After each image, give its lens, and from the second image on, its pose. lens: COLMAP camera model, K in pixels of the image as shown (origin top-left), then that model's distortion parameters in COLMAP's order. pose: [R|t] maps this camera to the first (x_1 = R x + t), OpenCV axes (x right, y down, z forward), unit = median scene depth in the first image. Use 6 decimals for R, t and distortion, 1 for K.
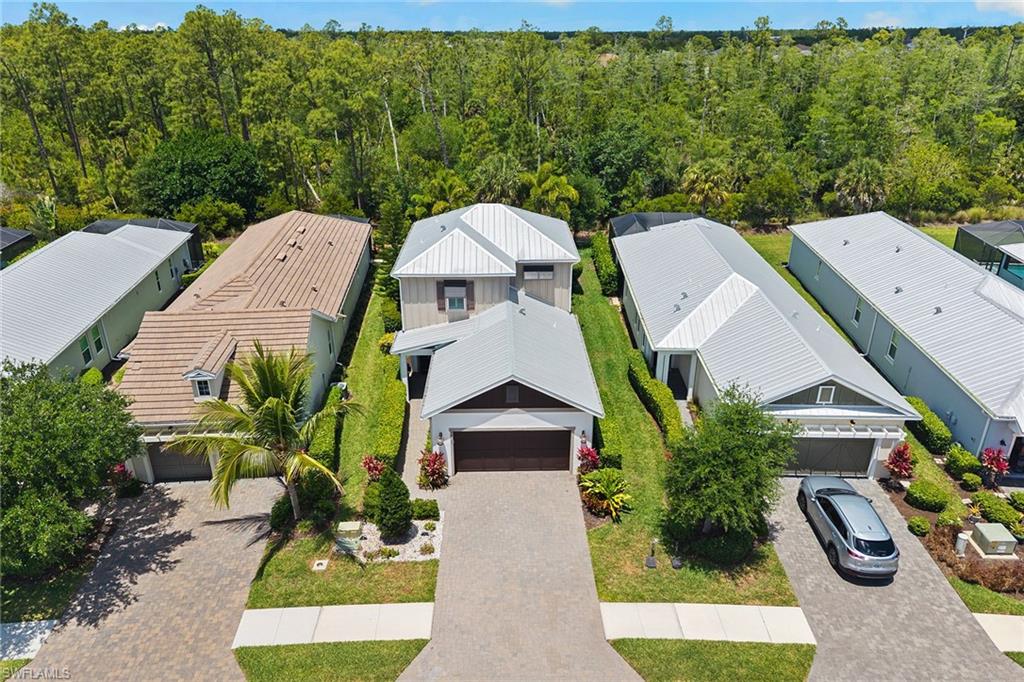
lens RADIAL K [[706.0, 0, 515.7], [0, 706.0, 341.0], [0, 0, 1]] dist [0.007896, -0.008672]
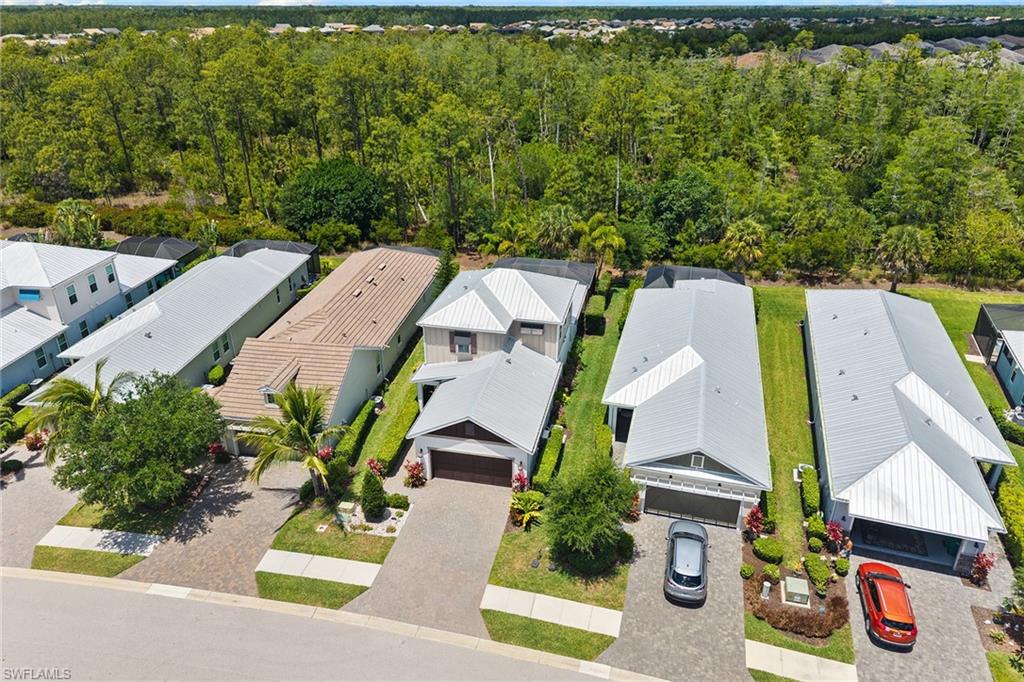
lens RADIAL K [[706.0, 0, 510.6], [0, 706.0, 340.5], [0, 0, 1]] dist [0.007896, -0.008672]
pose [[0.972079, 0.103522, -0.210584, 0.331270], [-0.097048, 0.994440, 0.040879, -0.155868], [0.213645, -0.019301, 0.976721, -0.326647]]
